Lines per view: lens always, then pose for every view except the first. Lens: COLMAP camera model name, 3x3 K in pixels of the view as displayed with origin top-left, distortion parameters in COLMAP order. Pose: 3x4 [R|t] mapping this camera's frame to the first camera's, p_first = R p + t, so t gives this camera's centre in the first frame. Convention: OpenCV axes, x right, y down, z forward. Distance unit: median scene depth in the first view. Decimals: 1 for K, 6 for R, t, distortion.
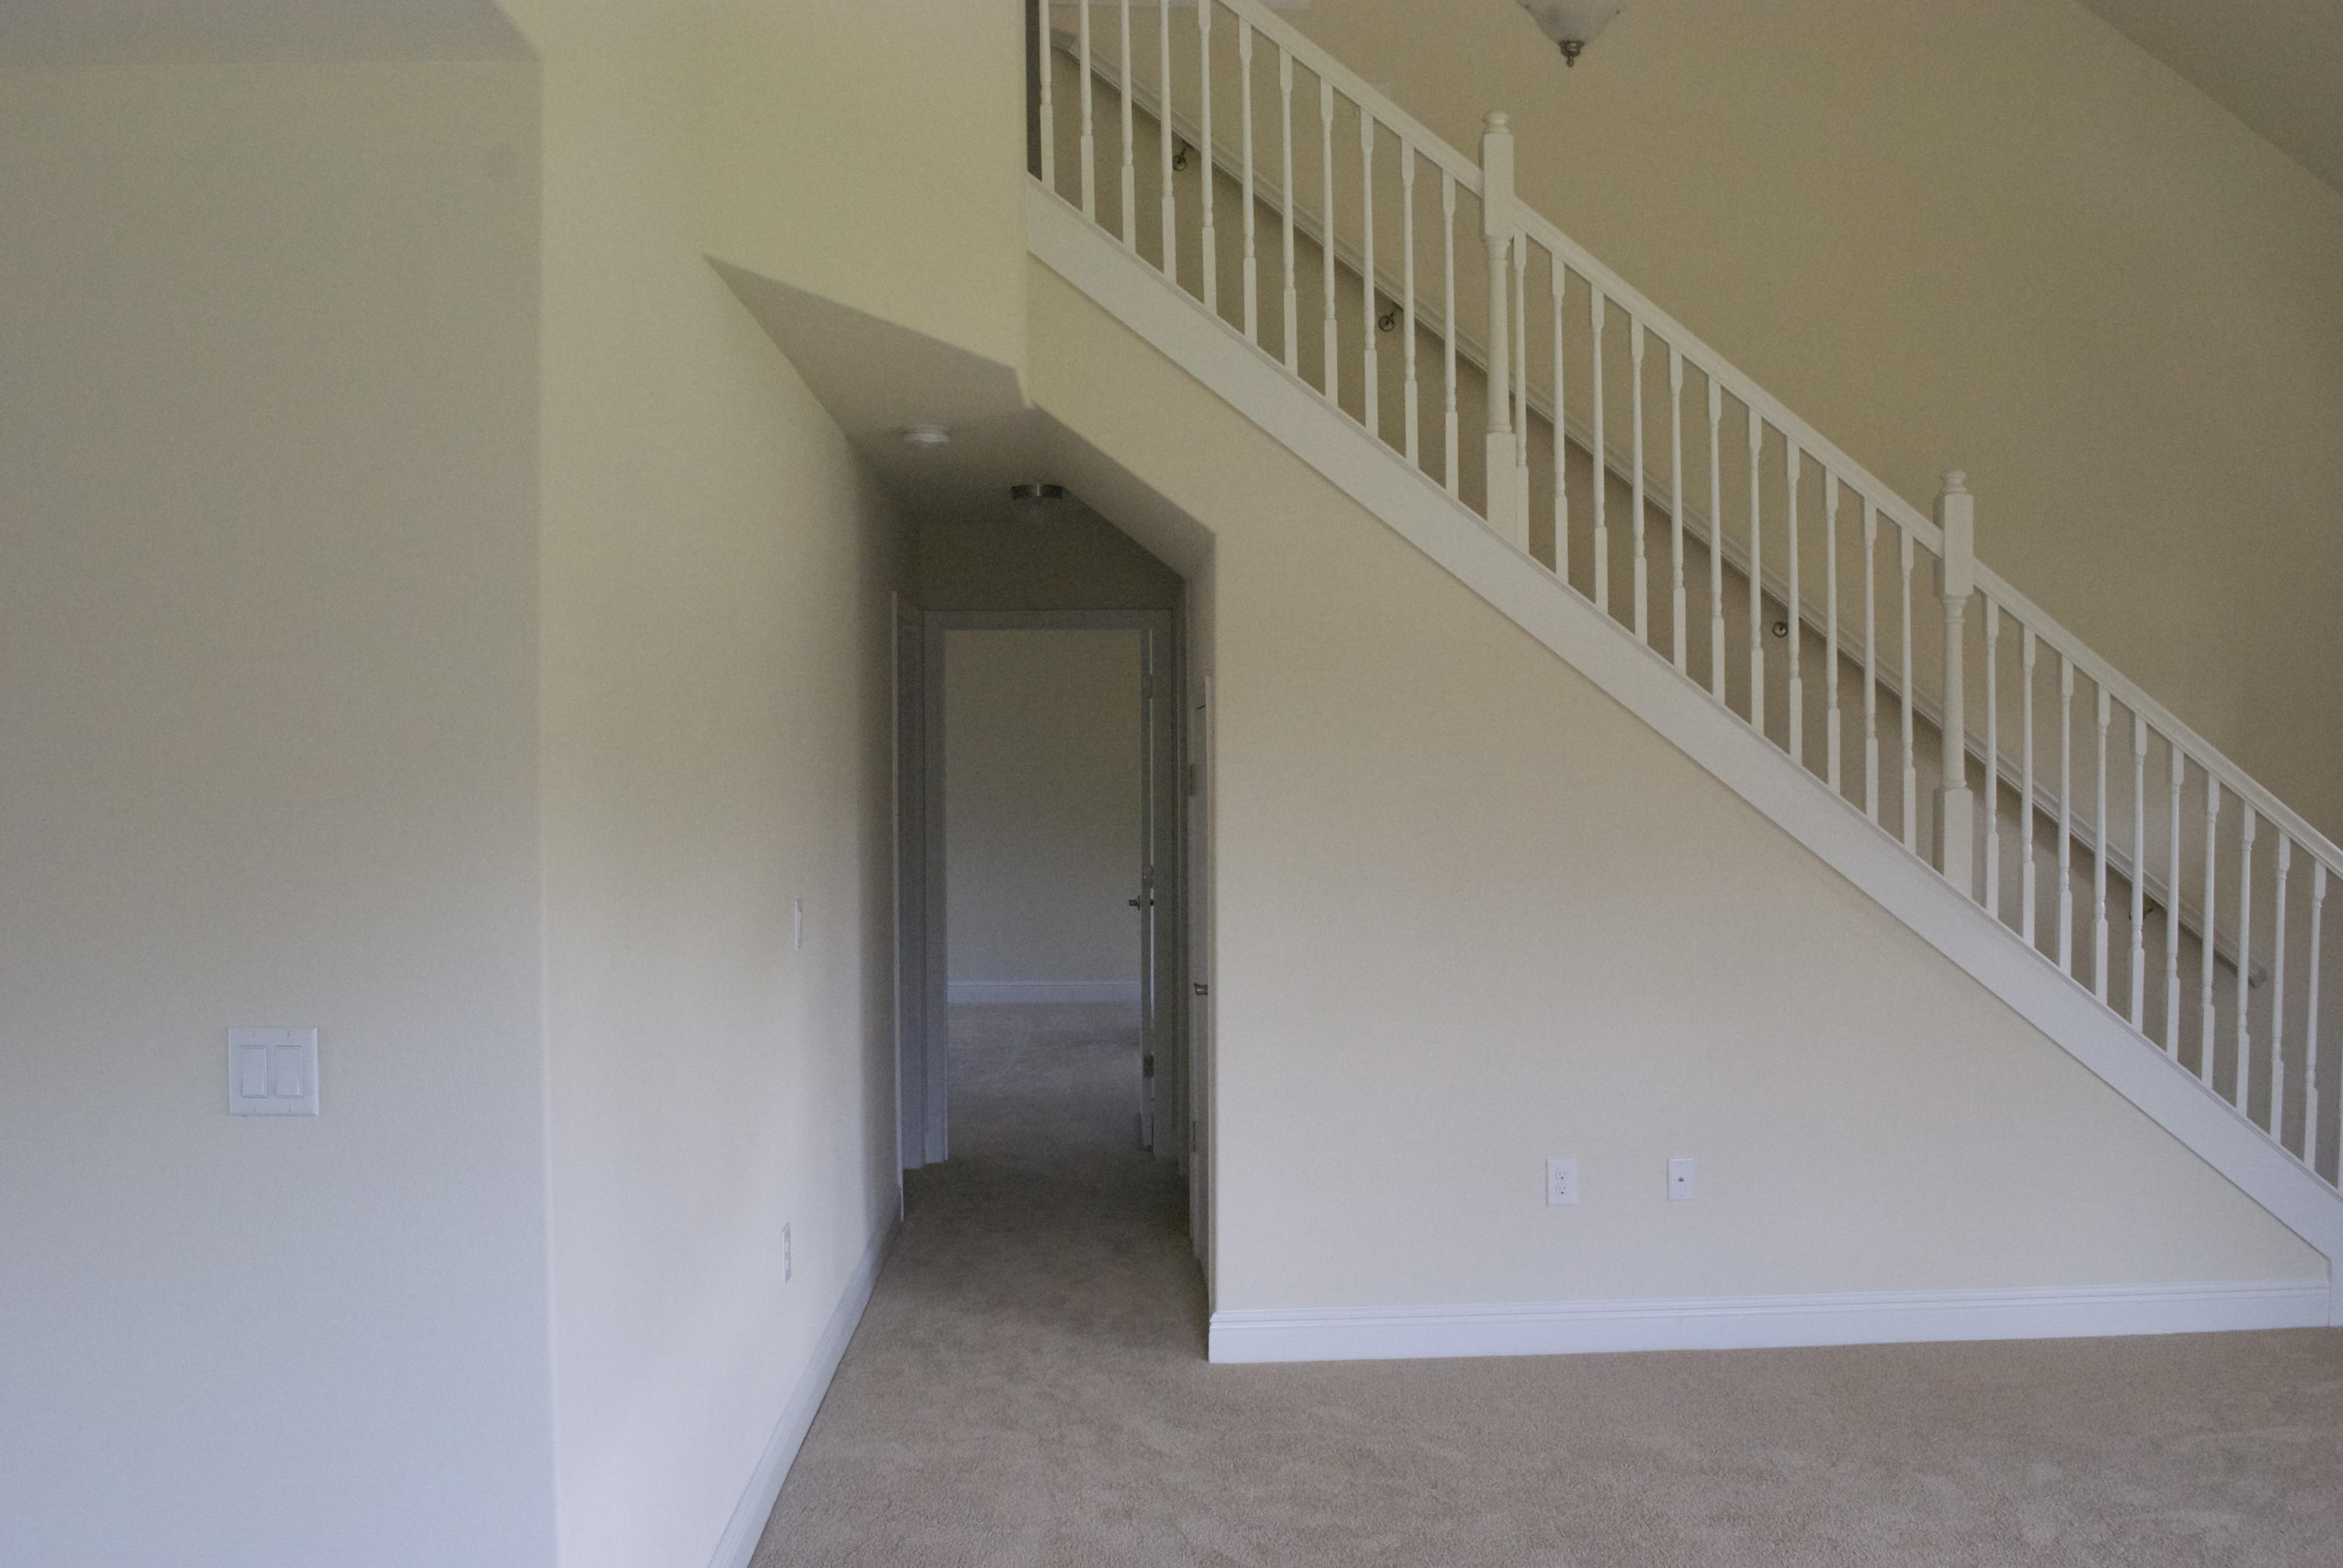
lens RADIAL K [[1840.8, 0, 1185.6], [0, 1840.8, 785.4], [0, 0, 1]] dist [-0.089772, 0.016120]
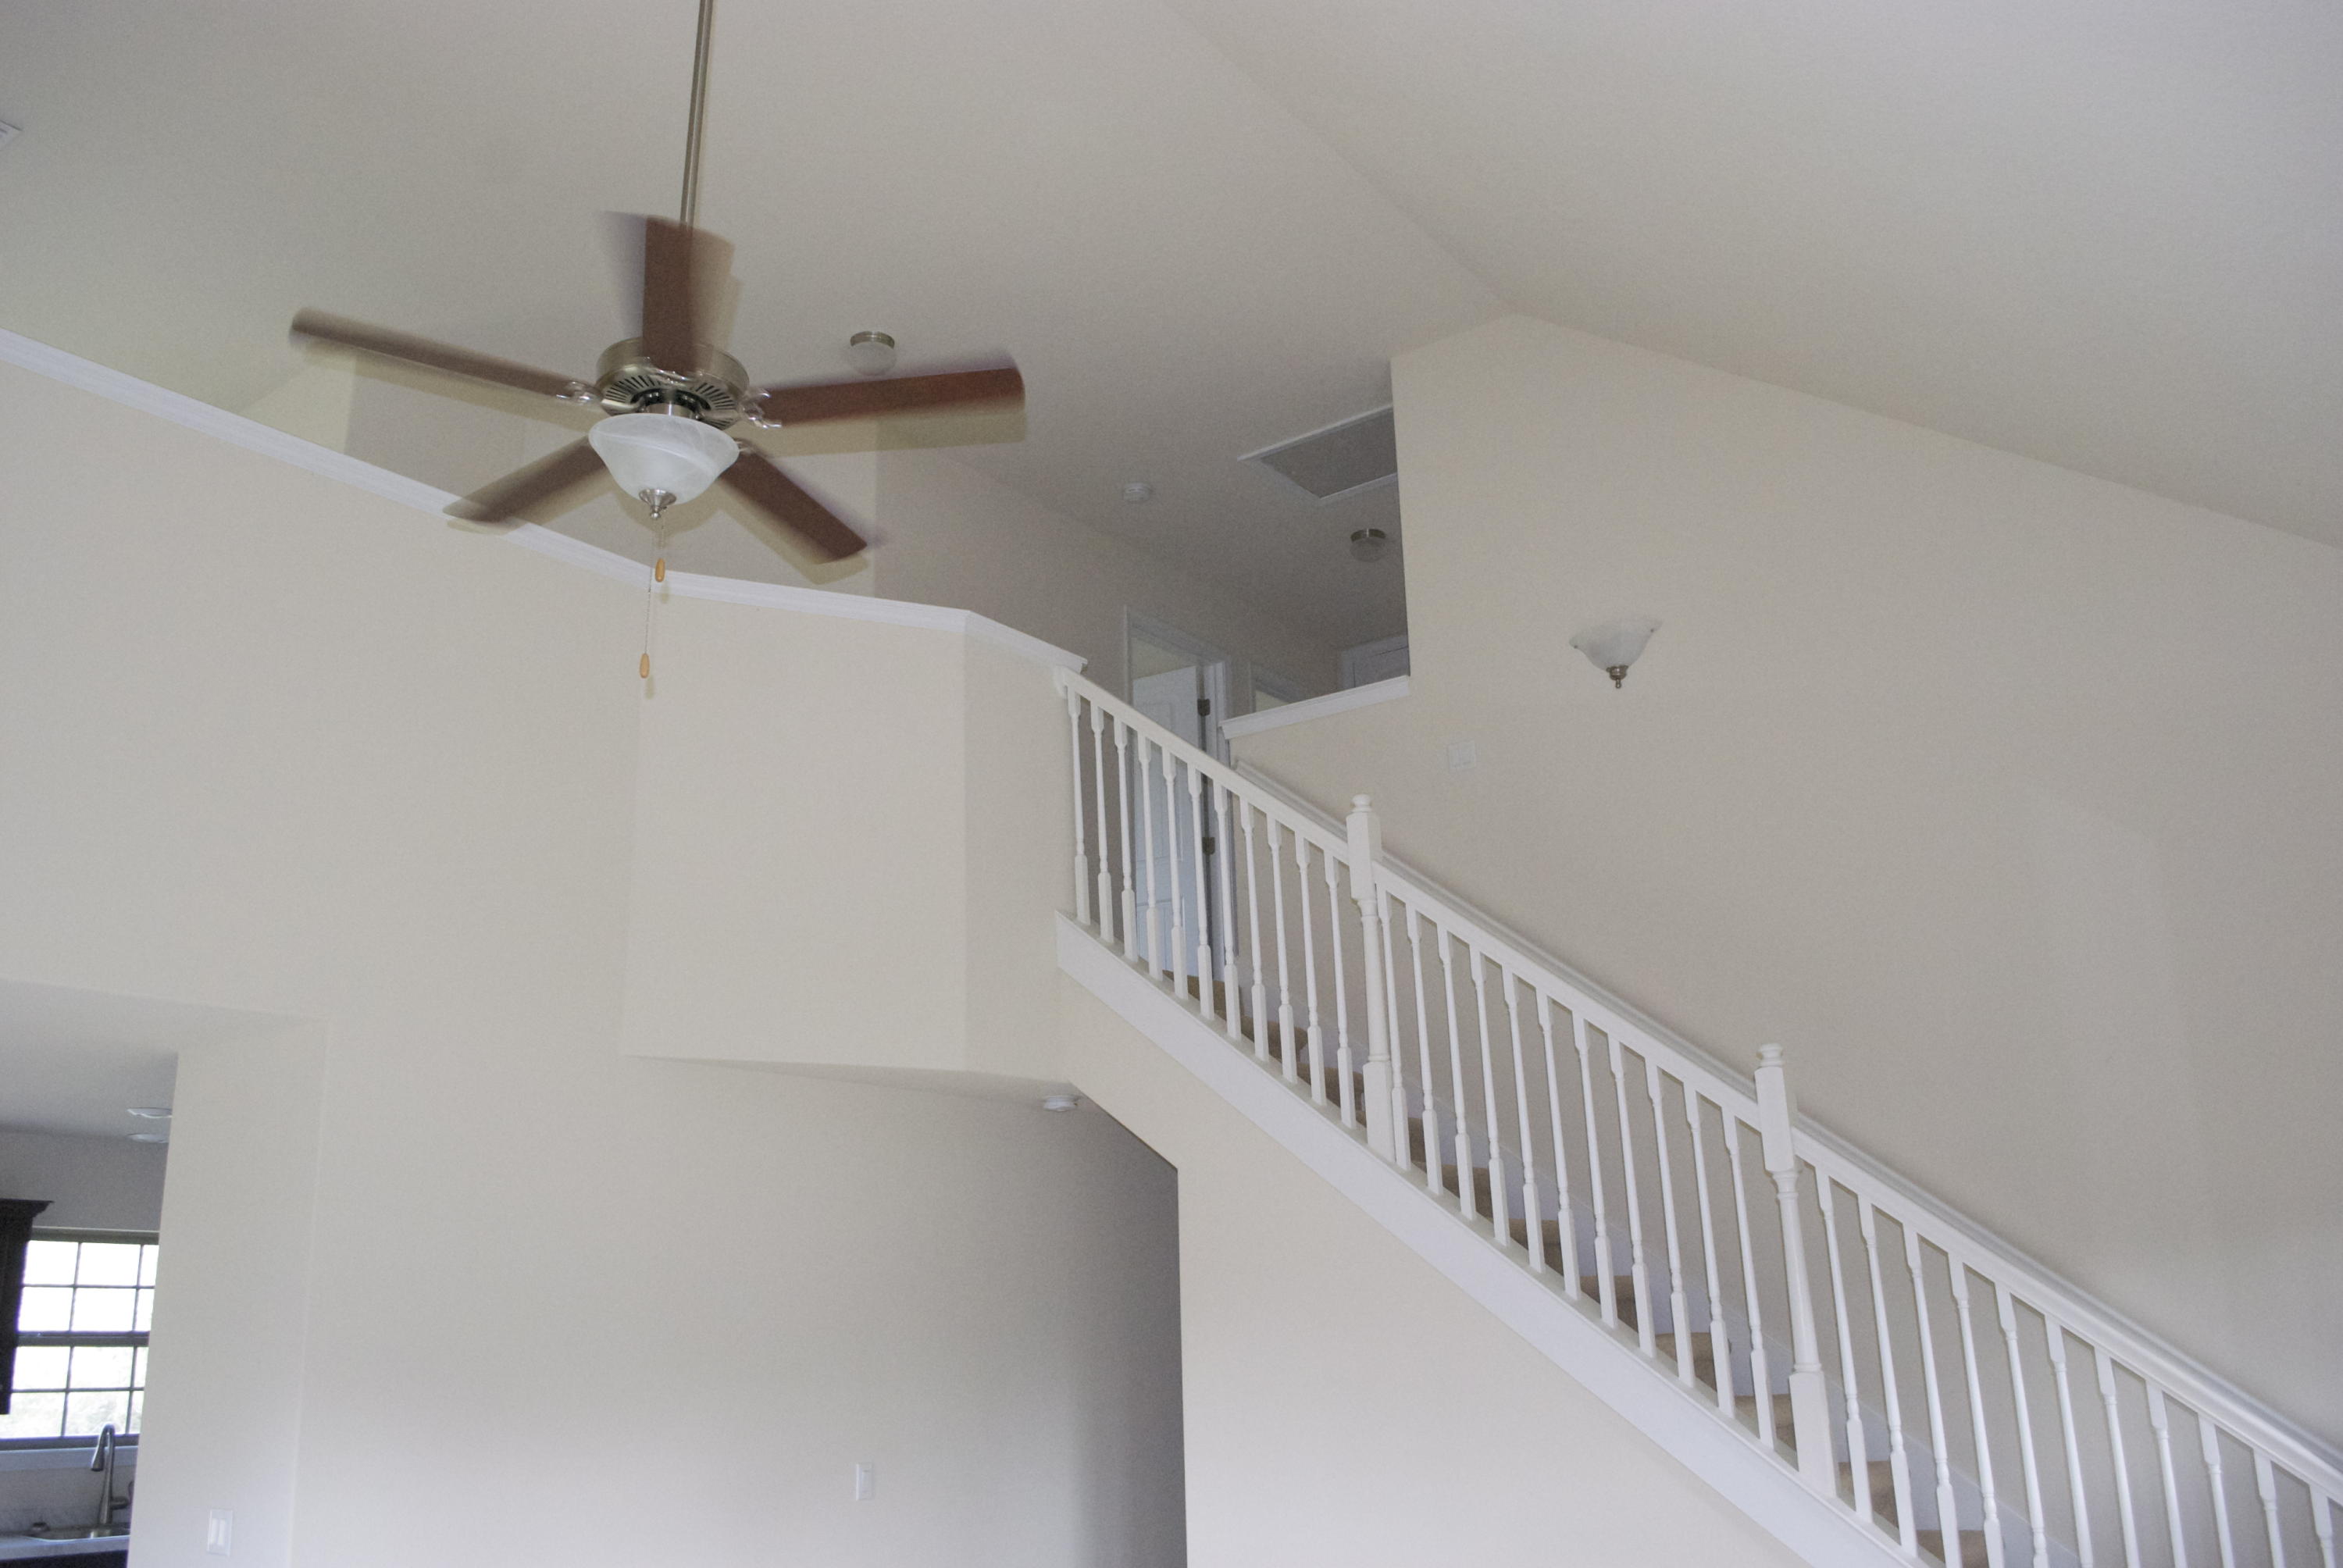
lens RADIAL K [[1840.8, 0, 1185.6], [0, 1840.8, 785.4], [0, 0, 1]] dist [-0.089772, 0.016120]
pose [[0.937882, -0.076285, -0.338465, 0.447146], [-0.143753, 0.802418, -0.579190, 0.328985], [0.315774, 0.591867, 0.741607, 0.037811]]
